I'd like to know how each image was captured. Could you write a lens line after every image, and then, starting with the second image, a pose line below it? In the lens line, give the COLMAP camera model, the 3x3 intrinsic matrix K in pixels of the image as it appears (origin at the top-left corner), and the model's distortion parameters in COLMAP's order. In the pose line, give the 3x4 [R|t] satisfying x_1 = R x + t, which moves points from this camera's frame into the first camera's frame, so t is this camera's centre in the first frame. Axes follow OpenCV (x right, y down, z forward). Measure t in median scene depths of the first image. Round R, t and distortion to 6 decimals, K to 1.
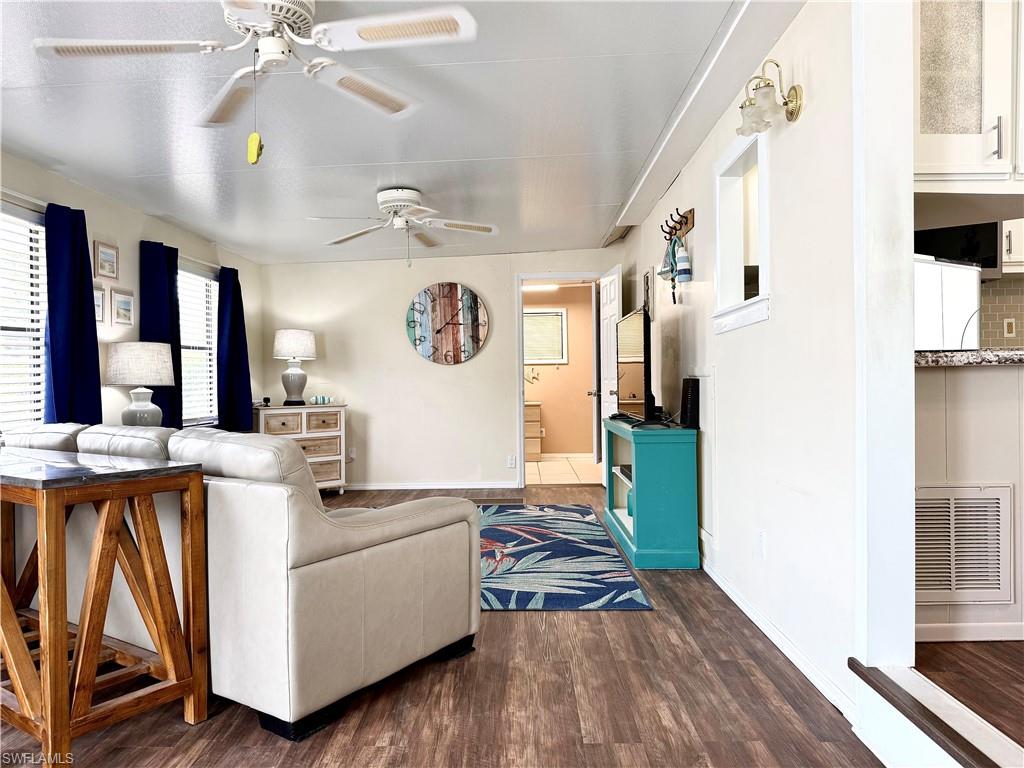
lens RADIAL K [[710.7, 0, 511.9], [0, 710.7, 383.8], [0, 0, 1]] dist [-0.001390, 0.000240]
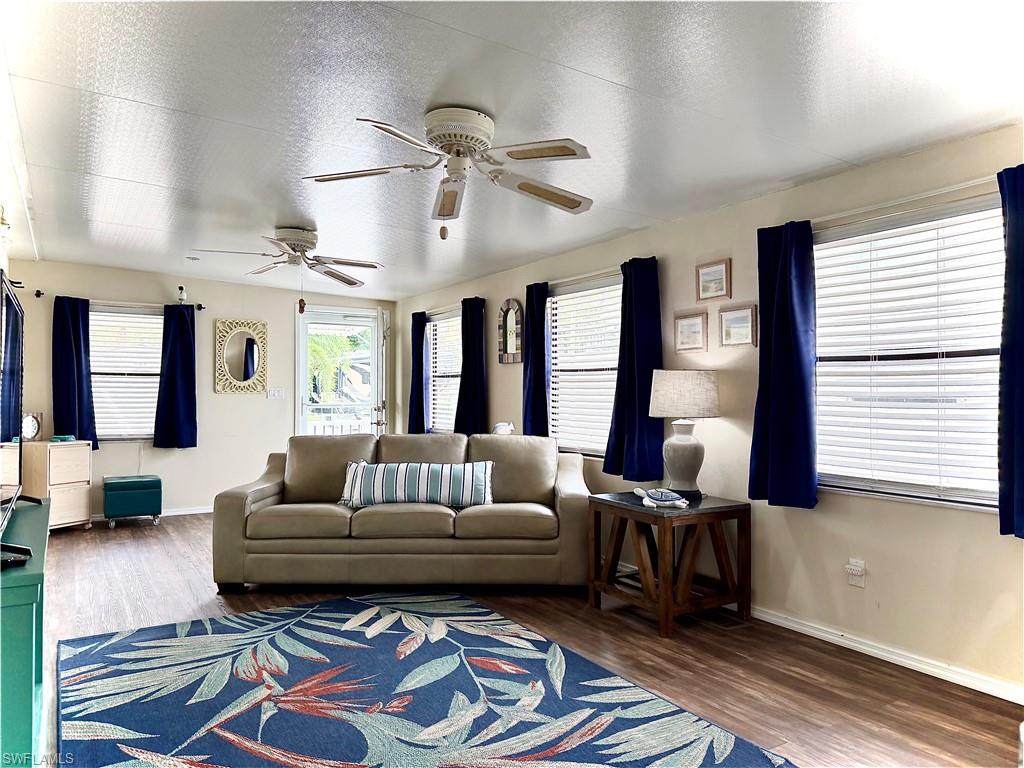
lens RADIAL K [[710.7, 0, 511.8], [0, 710.7, 384.8], [0, 0, 1]] dist [-0.001390, 0.000240]
pose [[-0.841235, 0.005993, -0.540636, 0.170369], [0.005246, 0.999982, 0.002922, -0.048900], [0.540644, -0.000378, -0.841251, 1.901766]]
